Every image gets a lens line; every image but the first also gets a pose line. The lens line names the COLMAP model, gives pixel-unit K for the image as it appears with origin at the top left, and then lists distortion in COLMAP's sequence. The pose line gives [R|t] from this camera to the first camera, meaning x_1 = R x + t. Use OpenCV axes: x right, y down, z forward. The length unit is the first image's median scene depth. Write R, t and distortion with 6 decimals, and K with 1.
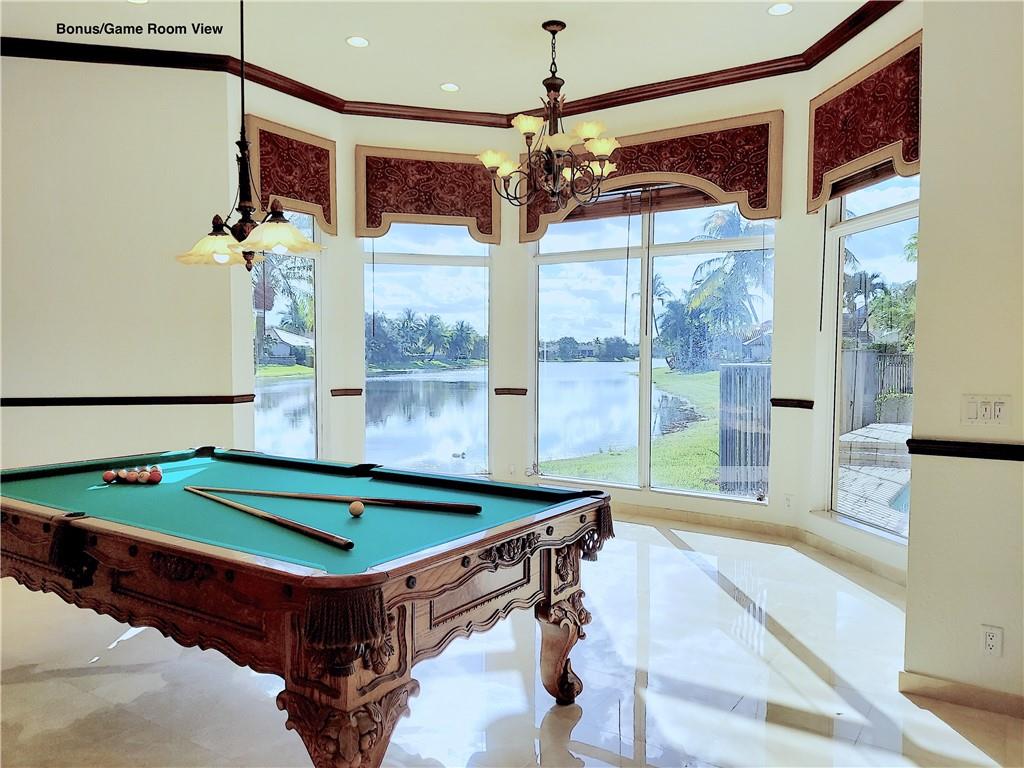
lens RADIAL K [[737.5, 0, 510.9], [0, 737.5, 380.3], [0, 0, 1]] dist [0.081198, -0.101677]
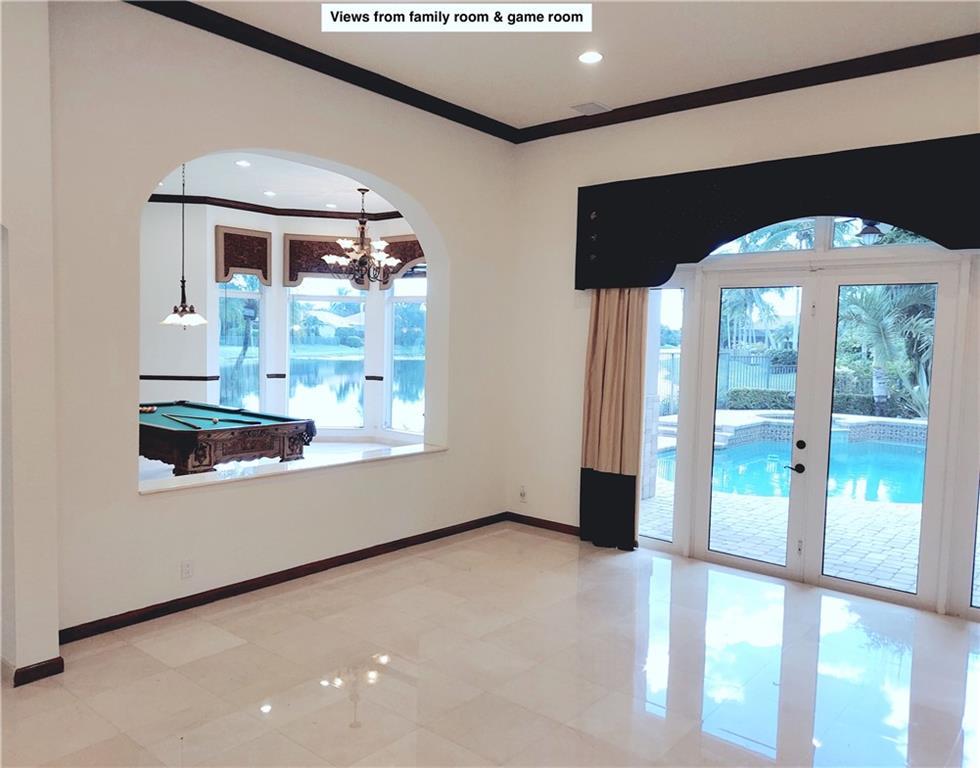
lens RADIAL K [[738.3, 0, 490.0], [0, 738.3, 384.0], [0, 0, 1]] dist [-0.004430, -0.002424]
pose [[0.994667, 0.024299, -0.100236, 0.492651], [-0.021291, 0.999293, 0.030976, -0.031651], [0.100918, -0.028677, 0.994481, -0.736307]]
